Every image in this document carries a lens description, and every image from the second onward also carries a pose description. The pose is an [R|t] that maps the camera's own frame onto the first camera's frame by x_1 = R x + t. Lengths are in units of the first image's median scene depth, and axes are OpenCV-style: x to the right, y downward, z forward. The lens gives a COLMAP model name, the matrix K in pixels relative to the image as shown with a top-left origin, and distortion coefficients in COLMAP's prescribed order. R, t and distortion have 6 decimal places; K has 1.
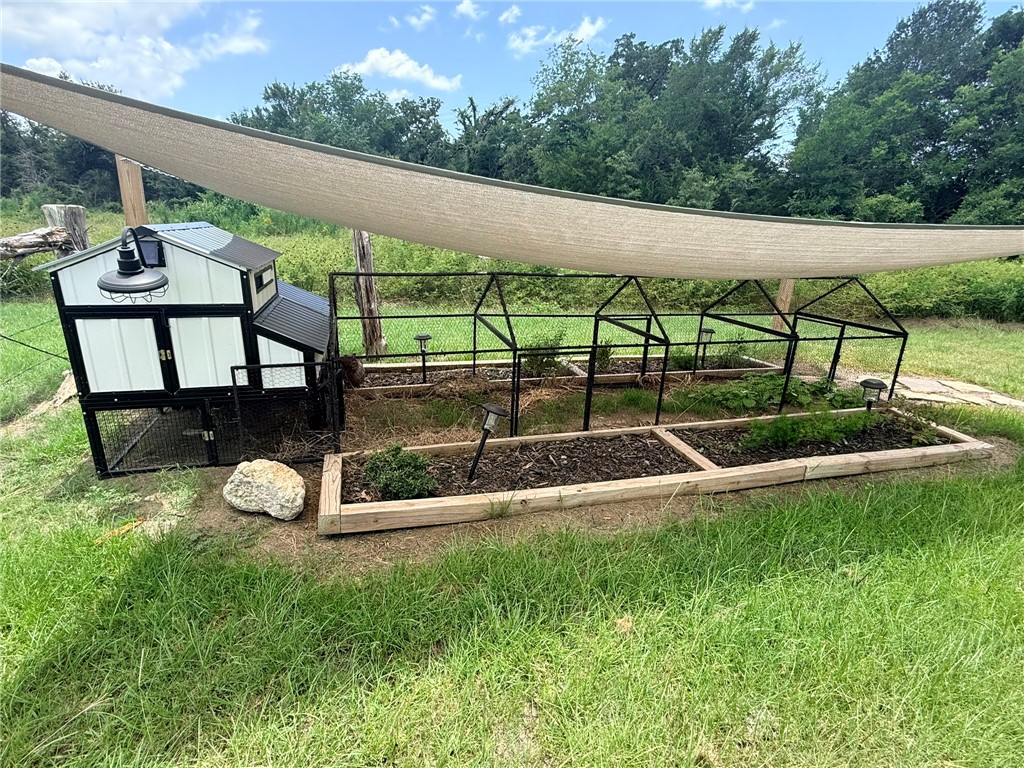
lens RADIAL K [[518.9, 0, 512.0], [0, 518.9, 384.0], [0, 0, 1]] dist [-0.001862, -0.000282]
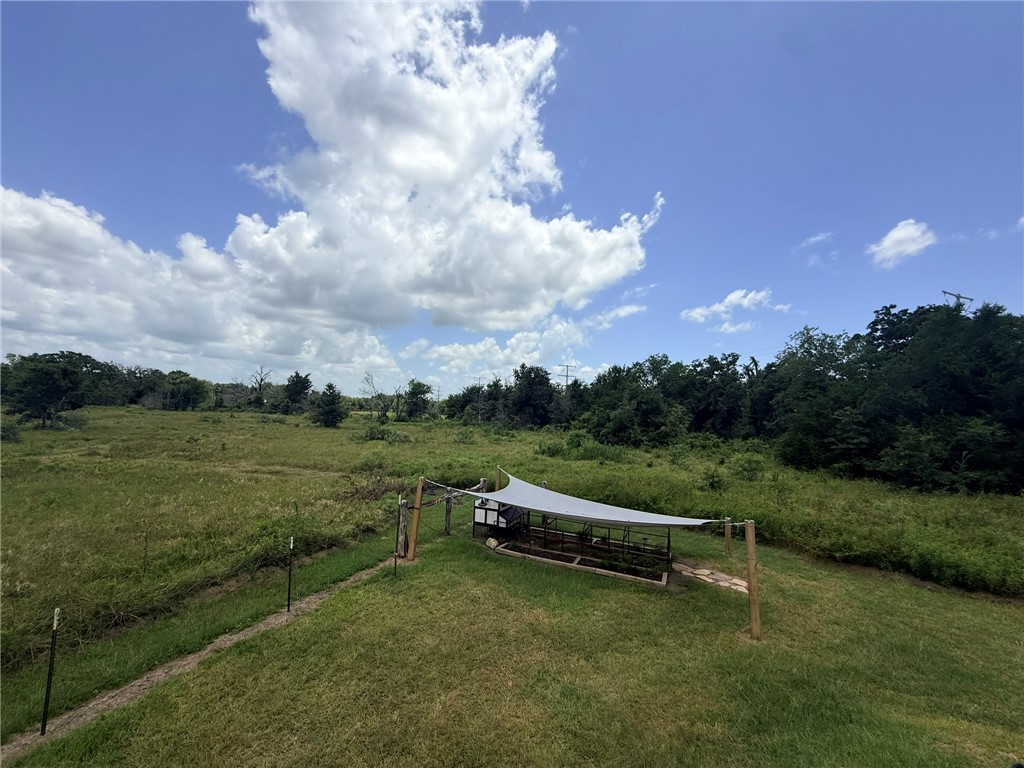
lens RADIAL K [[409.7, 0, 495.2], [0, 409.7, 389.8], [0, 0, 1]] dist [0.011609, -0.000562]
pose [[0.741870, -0.050176, -0.668663, 0.270844], [-0.209797, 0.929762, -0.302536, -0.001454], [0.636878, 0.364726, 0.679236, -0.271347]]
